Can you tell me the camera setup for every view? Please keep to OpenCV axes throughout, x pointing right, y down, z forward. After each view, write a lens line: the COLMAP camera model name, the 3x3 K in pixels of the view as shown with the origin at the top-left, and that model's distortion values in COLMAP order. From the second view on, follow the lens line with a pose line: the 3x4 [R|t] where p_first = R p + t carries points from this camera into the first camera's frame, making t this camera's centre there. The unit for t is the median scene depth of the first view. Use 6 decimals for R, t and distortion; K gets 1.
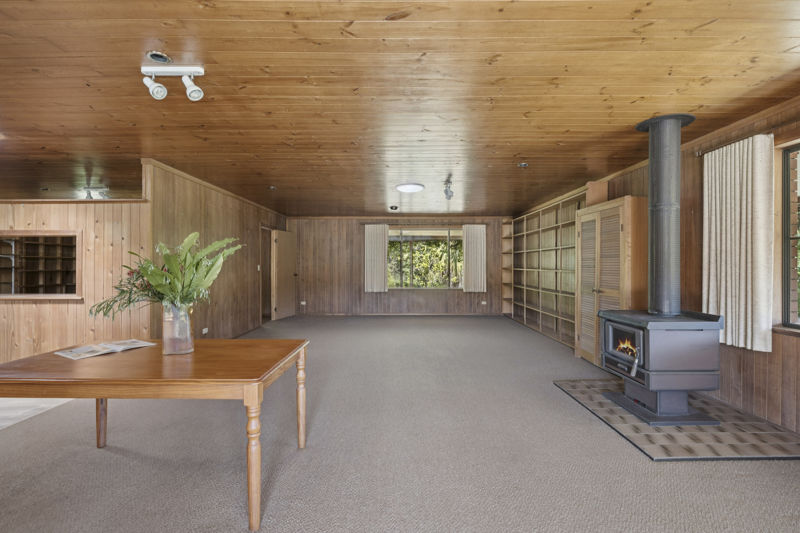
lens RADIAL K [[352.7, 0, 400.7], [0, 352.7, 266.8], [0, 0, 1]] dist [-0.000463, -0.000236]
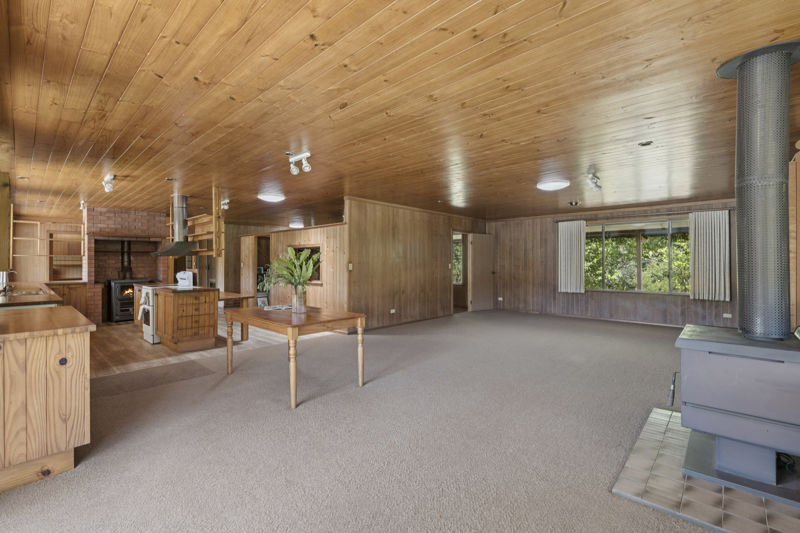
lens RADIAL K [[352.7, 0, 411.5], [0, 352.7, 261.7], [0, 0, 1]] dist [-0.000463, -0.000236]
pose [[0.745043, -0.002872, -0.667010, 0.269828], [-0.004336, 0.999949, -0.009149, -0.000603], [0.667002, 0.009709, 0.744992, 0.008474]]
